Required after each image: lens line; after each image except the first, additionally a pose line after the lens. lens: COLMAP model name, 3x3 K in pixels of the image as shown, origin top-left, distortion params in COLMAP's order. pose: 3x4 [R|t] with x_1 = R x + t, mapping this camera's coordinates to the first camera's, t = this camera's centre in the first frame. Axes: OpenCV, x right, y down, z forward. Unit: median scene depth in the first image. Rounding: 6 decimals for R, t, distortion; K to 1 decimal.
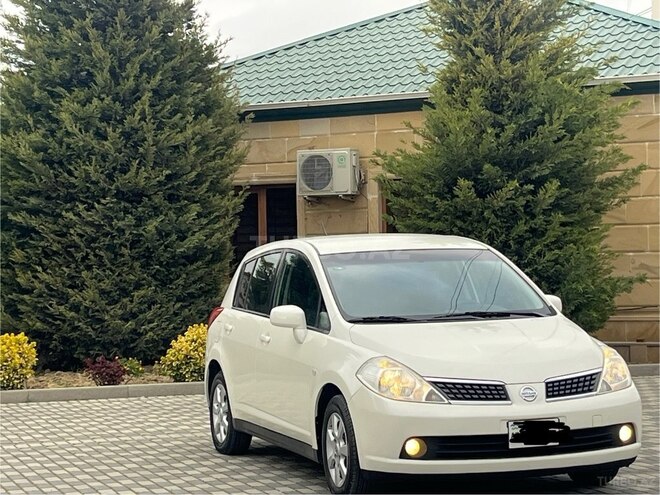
lens RADIAL K [[1656.5, 0, 319.1], [0, 1656.5, 244.8], [0, 0, 1]] dist [0.107980, 0.000000]
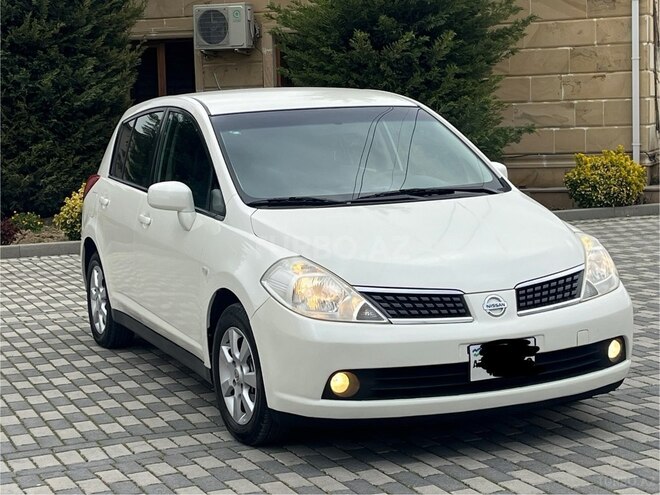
lens RADIAL K [[1298.1, 0, 331.3], [0, 1298.1, 244.9], [0, 0, 1]] dist [0.099385, 0.000000]
pose [[0.996401, -0.016274, 0.083182, 0.004590], [0.006600, 0.993312, 0.115274, -0.003109], [-0.084502, -0.114310, 0.989845, 0.330706]]
